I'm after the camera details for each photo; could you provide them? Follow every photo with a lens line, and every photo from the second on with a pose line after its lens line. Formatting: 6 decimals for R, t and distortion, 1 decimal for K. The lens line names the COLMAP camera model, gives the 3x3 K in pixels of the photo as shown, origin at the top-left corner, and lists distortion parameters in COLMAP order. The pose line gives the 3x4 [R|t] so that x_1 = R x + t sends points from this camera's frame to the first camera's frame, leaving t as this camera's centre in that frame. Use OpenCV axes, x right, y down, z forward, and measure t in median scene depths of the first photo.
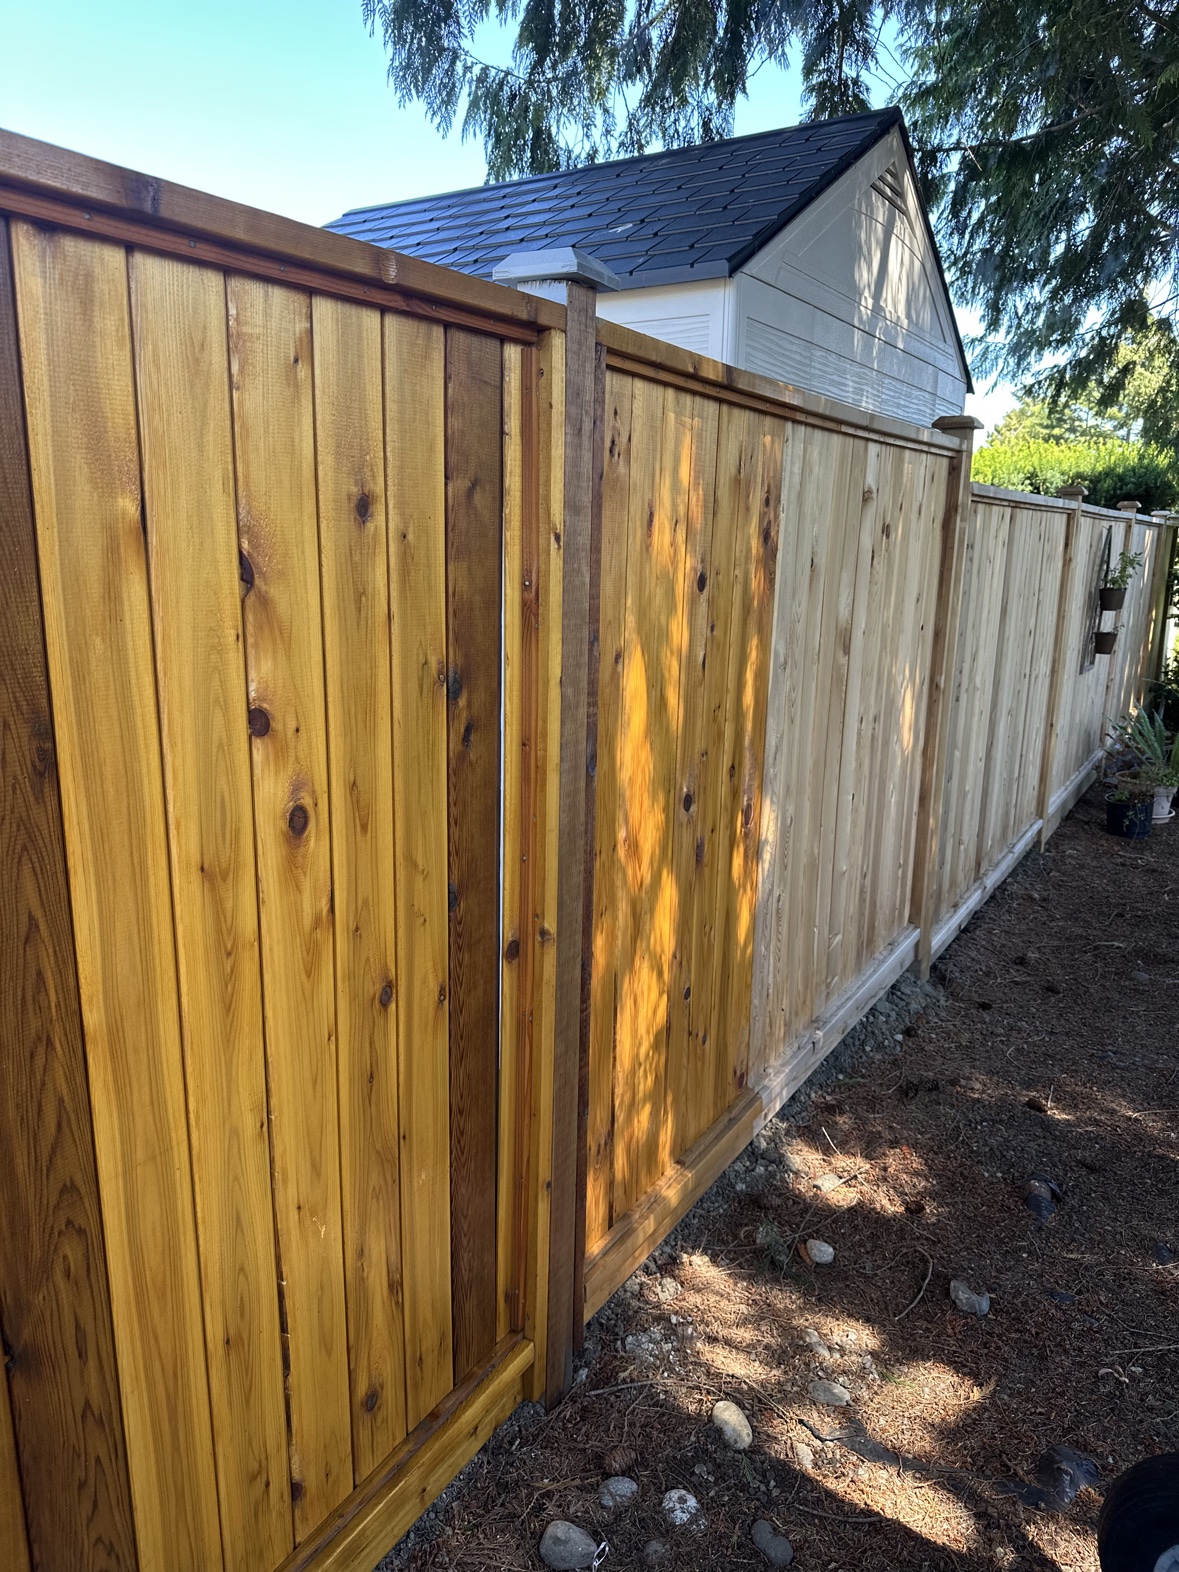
lens RADIAL K [[1094.8, 0, 587.5], [0, 1094.8, 793.0], [0, 0, 1]] dist [0.042722, -0.055028]
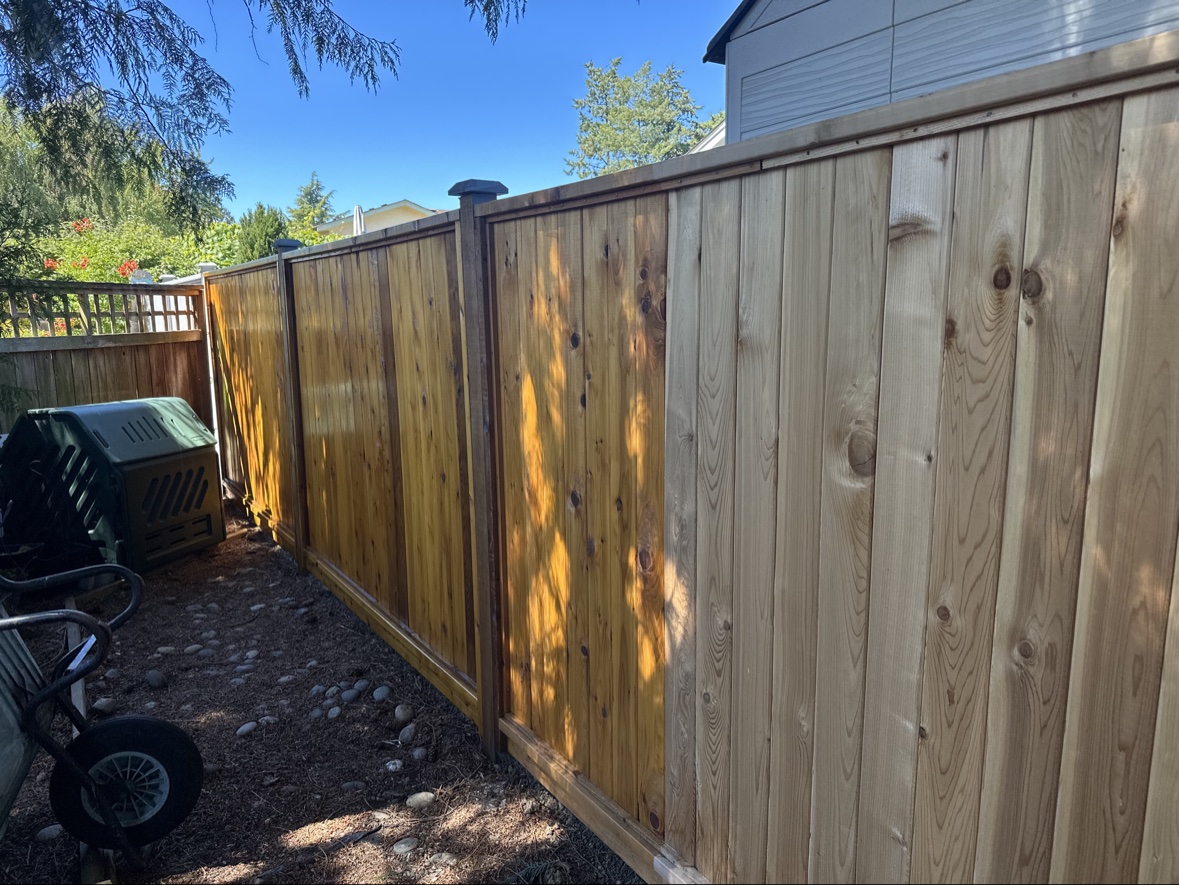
lens RADIAL K [[821.1, 0, 589.0], [0, 821.1, 443.3], [0, 0, 1]] dist [0.042722, -0.055028]
pose [[-0.424694, 0.135807, -0.895093, 1.075625], [-0.201504, 0.949705, 0.239700, -0.333088], [0.882627, 0.282164, -0.375969, 1.496858]]
